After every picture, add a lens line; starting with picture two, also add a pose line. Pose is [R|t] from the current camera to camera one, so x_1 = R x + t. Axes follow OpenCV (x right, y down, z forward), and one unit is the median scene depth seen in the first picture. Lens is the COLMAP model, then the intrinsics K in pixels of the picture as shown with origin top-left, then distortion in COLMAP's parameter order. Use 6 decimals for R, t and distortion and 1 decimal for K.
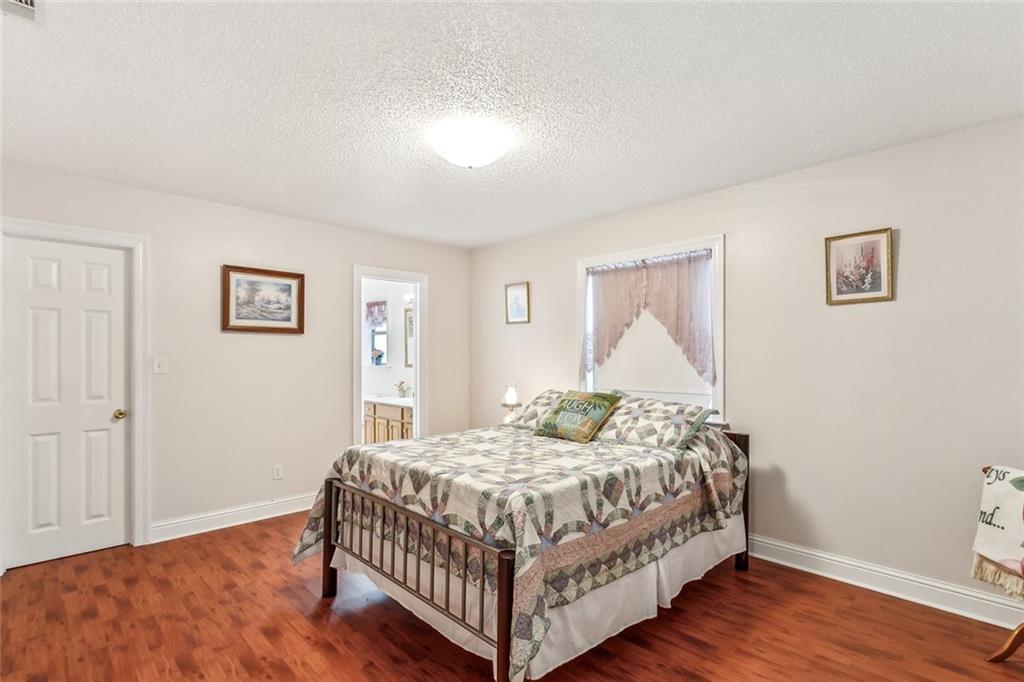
lens RADIAL K [[485.5, 0, 511.4], [0, 485.5, 344.8], [0, 0, 1]] dist [0.001344, 0.000401]
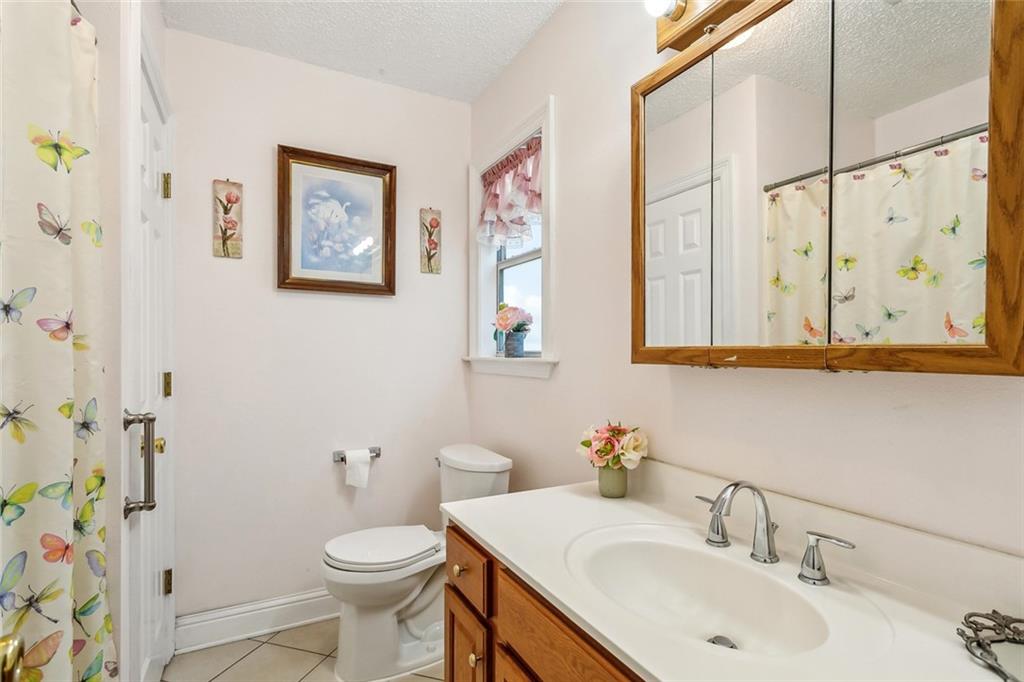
lens RADIAL K [[501.5, 0, 498.0], [0, 501.5, 336.3], [0, 0, 1]] dist [-0.002722, -0.000044]
pose [[0.948949, 0.005264, -0.315387, -0.176638], [0.000441, 0.999838, 0.018015, 0.021938], [0.315430, -0.017235, 0.948792, 0.667533]]
